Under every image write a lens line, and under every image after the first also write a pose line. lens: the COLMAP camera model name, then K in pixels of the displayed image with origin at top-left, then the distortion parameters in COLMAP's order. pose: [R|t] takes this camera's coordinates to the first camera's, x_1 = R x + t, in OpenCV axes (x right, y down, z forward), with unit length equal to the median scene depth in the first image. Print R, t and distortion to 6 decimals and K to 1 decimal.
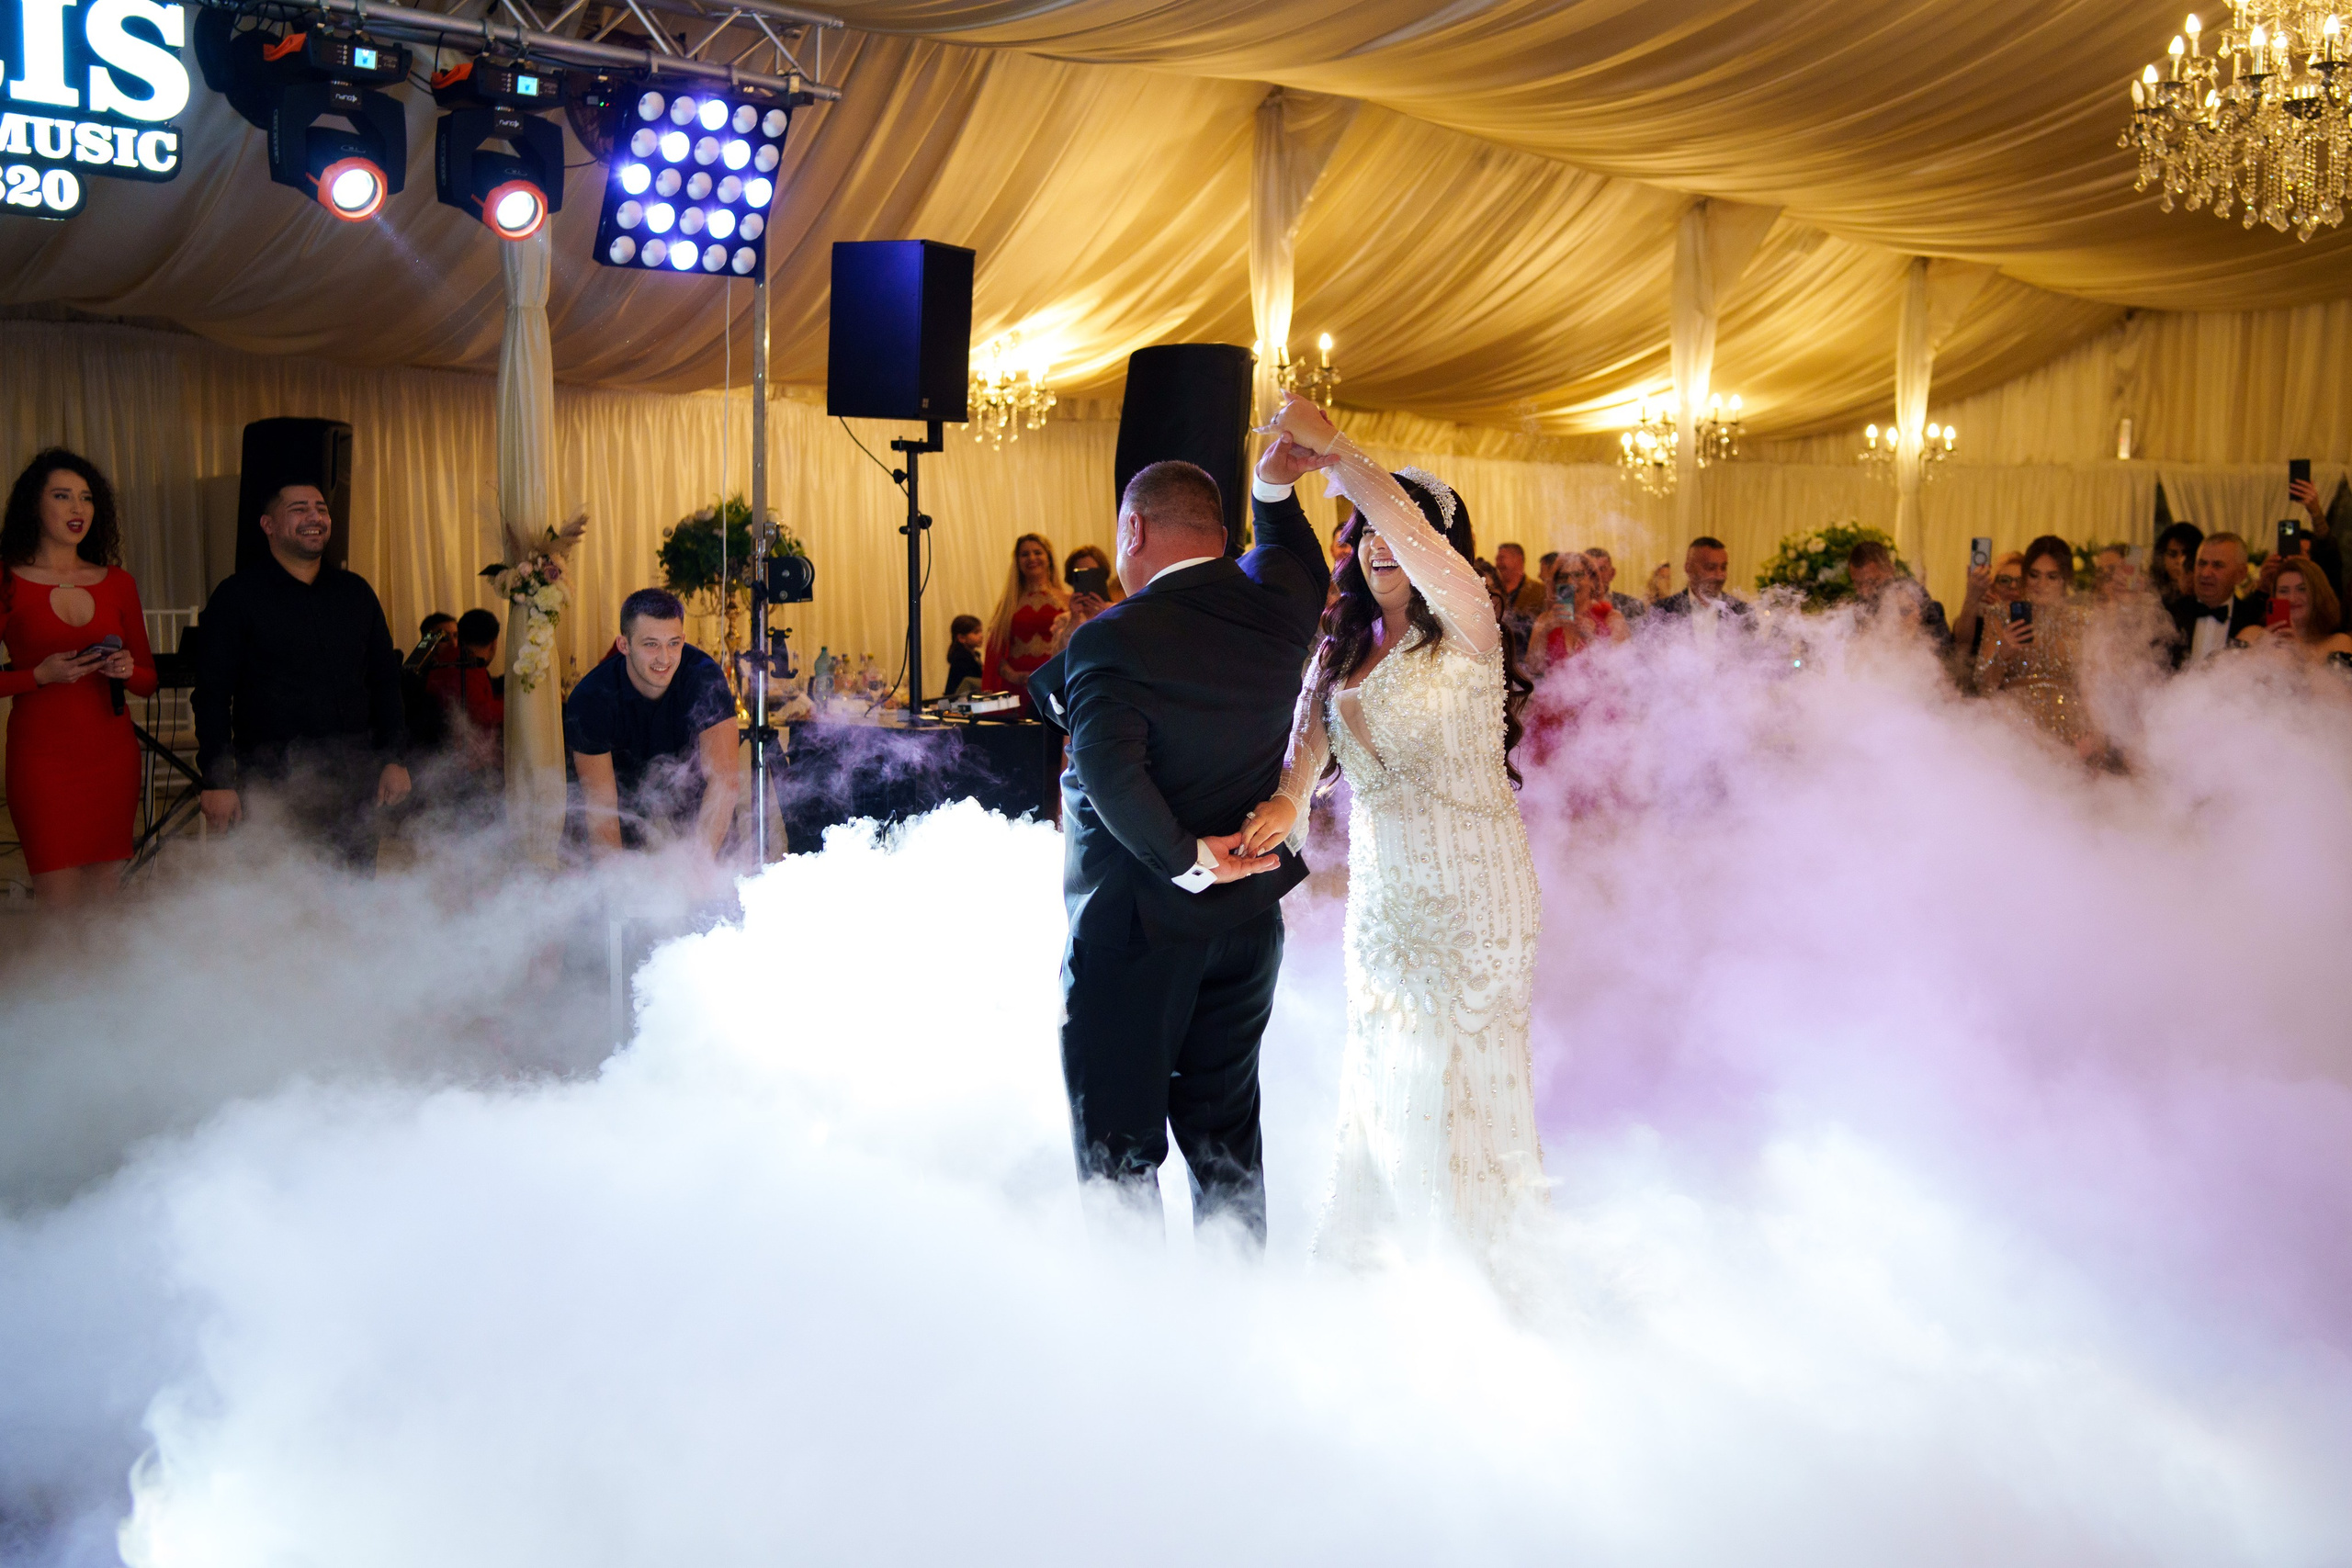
lens RADIAL K [[2264.6, 0, 1176.0], [0, 2264.6, 784.0], [0, 0, 1]] dist [-0.100700, 0.096292]
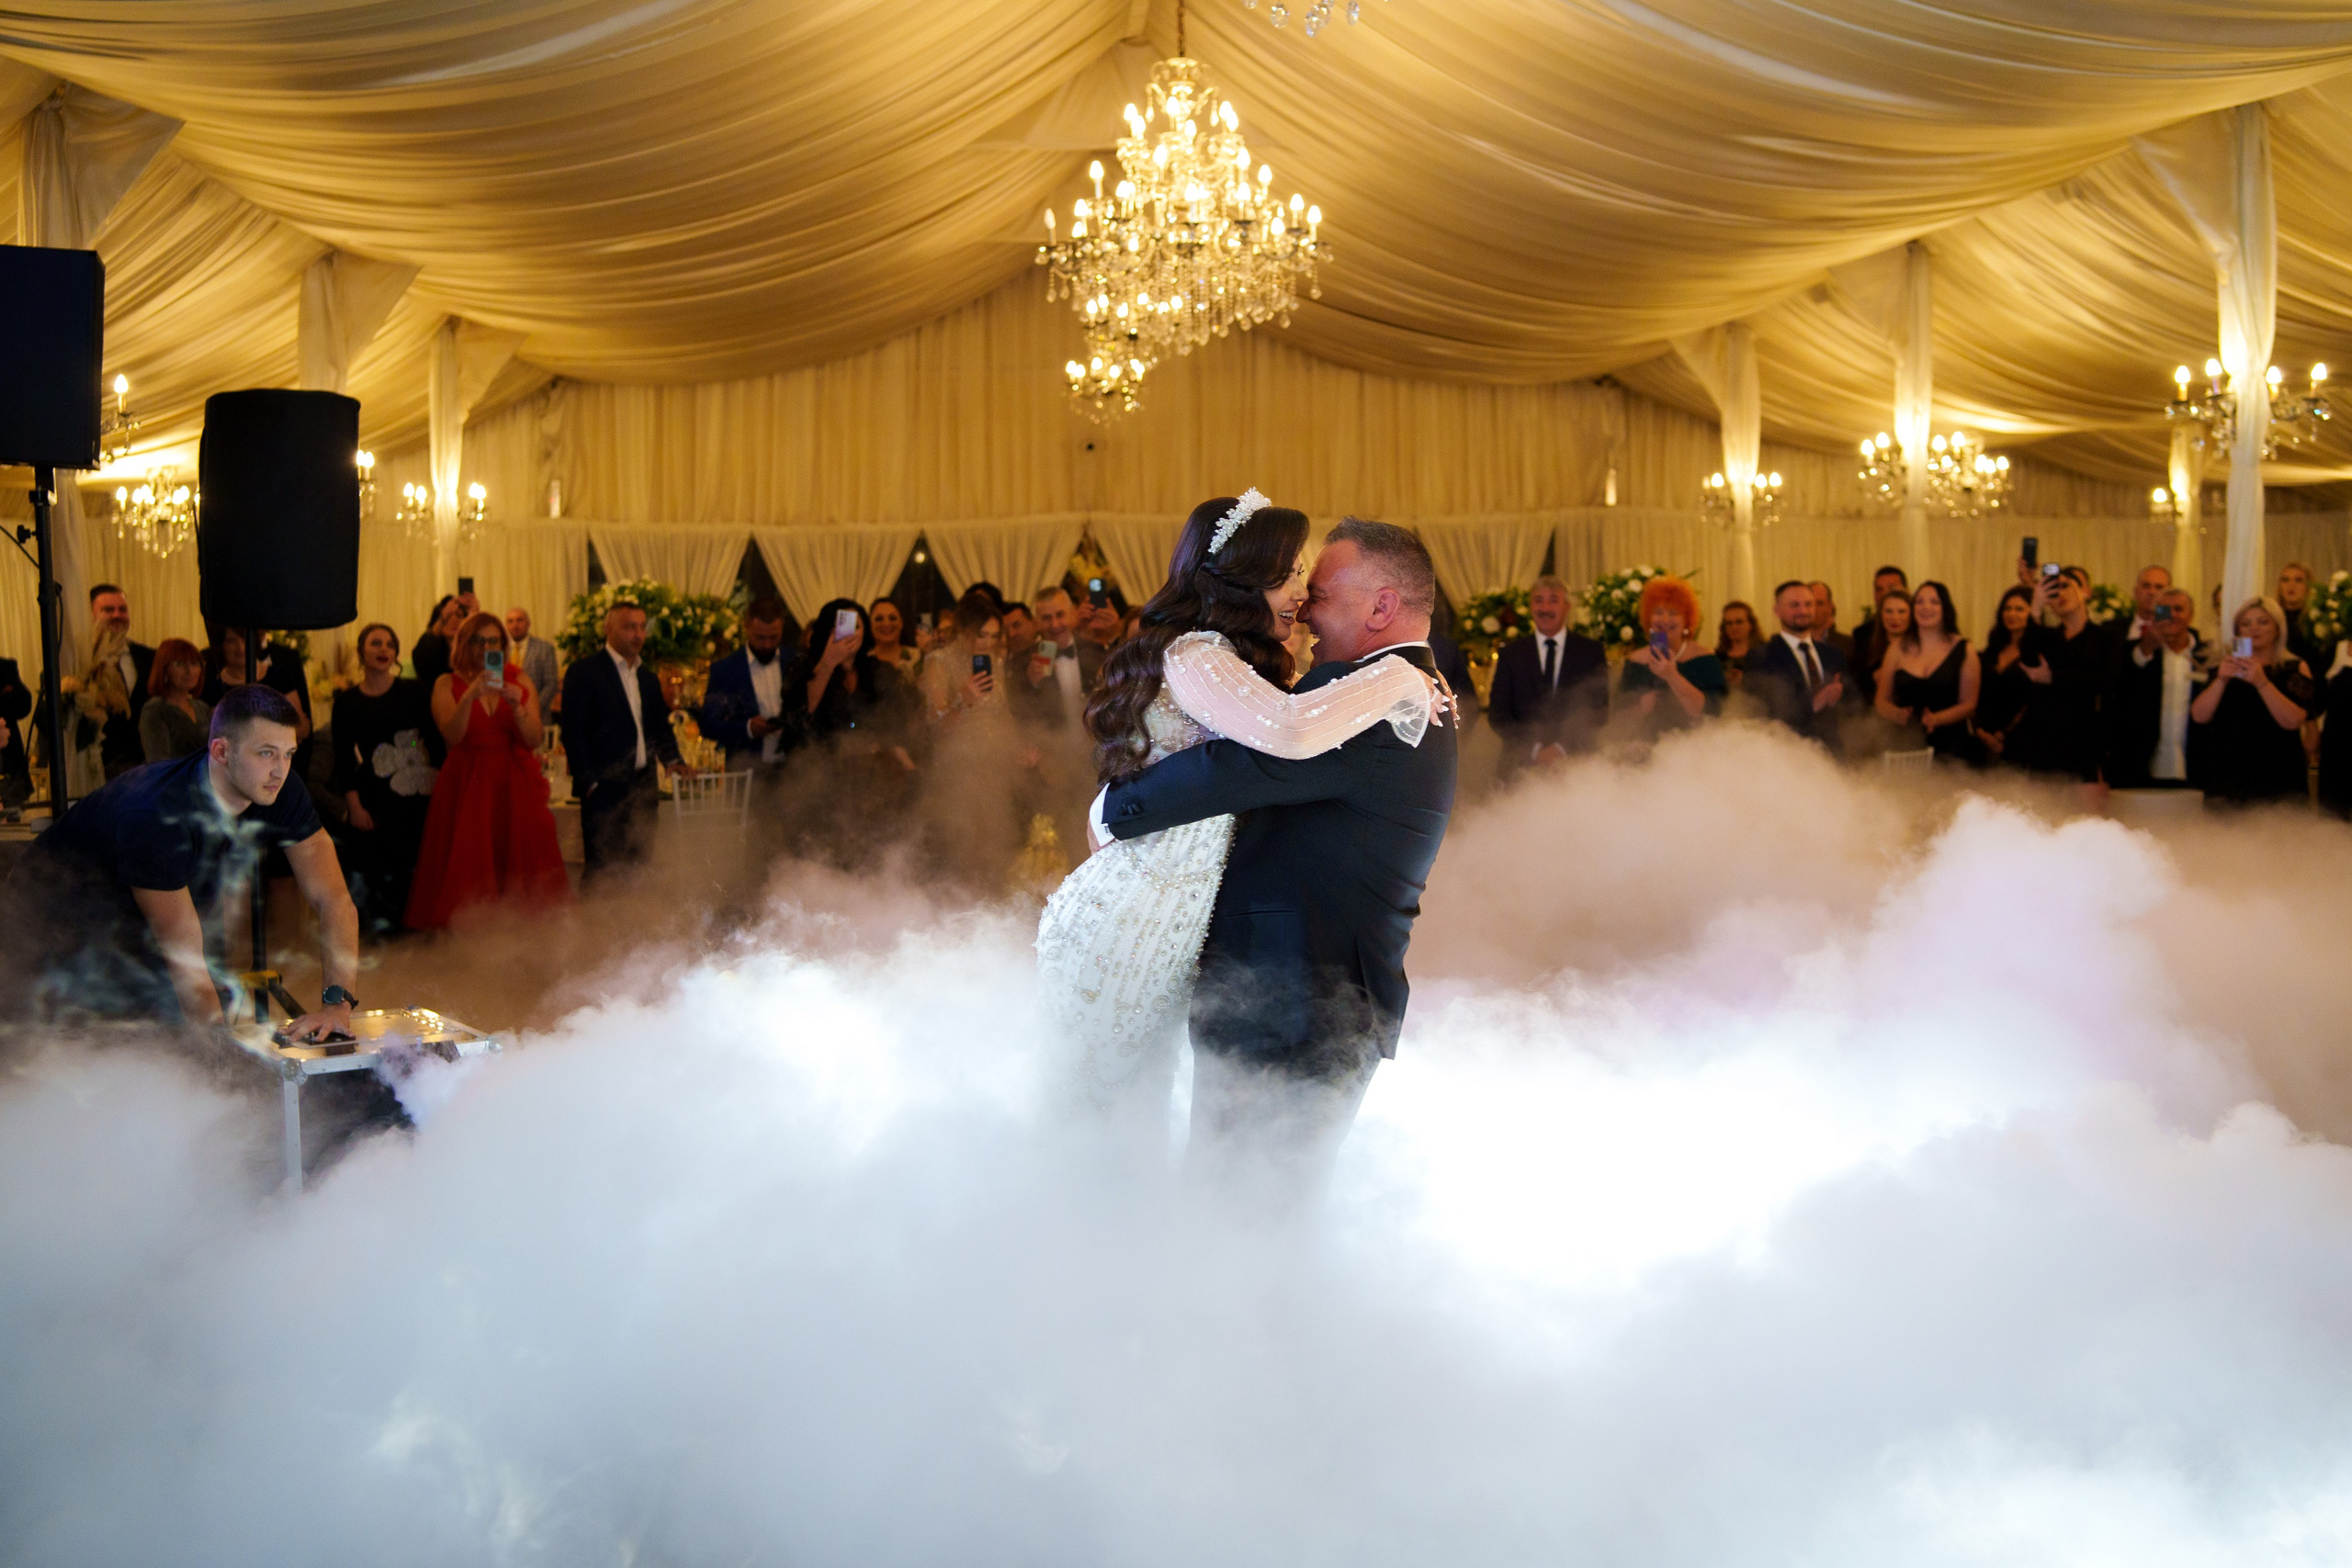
lens RADIAL K [[2264.6, 0, 1176.0], [0, 2264.6, 784.0], [0, 0, 1]] dist [-0.100700, 0.096292]
pose [[0.667035, -0.069600, 0.741768, -0.326652], [0.087326, 0.996068, 0.014933, -0.015644], [-0.739891, 0.054815, 0.670490, 0.114158]]
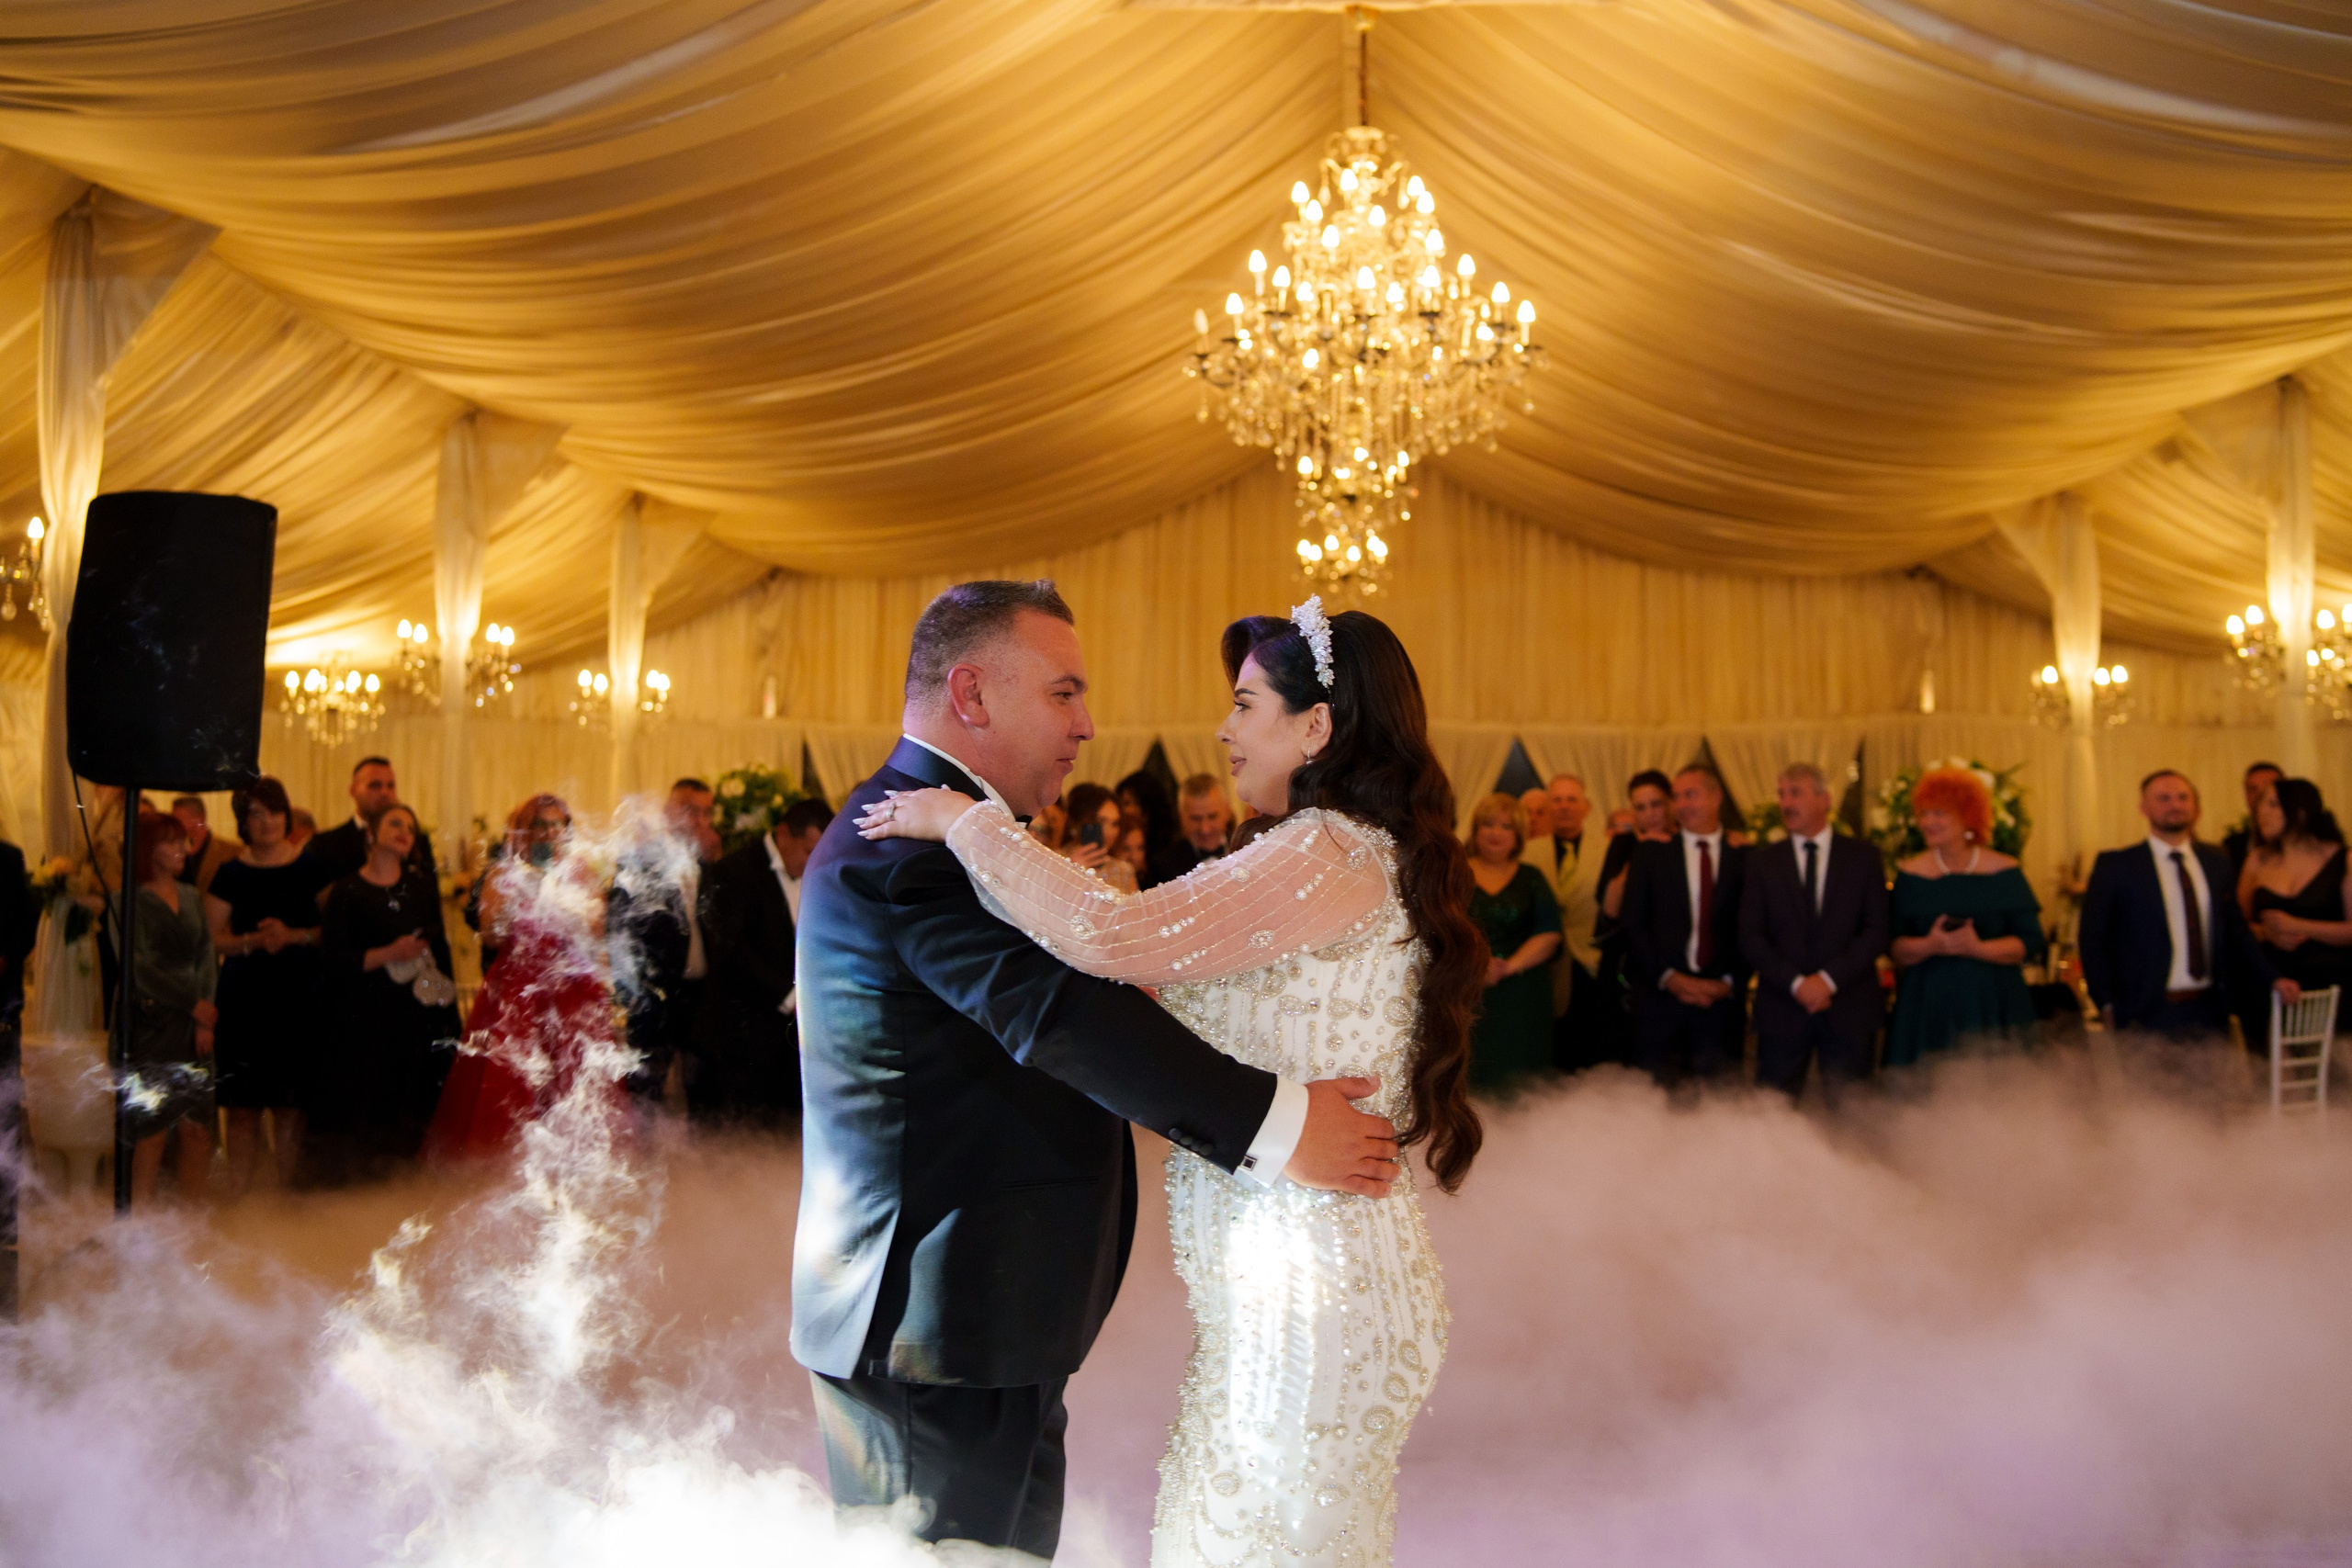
lens RADIAL K [[2264.6, 0, 1176.0], [0, 2264.6, 784.0], [0, 0, 1]] dist [-0.100700, 0.096292]
pose [[0.764423, 0.012376, 0.644596, -0.160562], [0.065835, 0.993091, -0.097141, -0.008830], [-0.641345, 0.116693, 0.758327, 0.202069]]
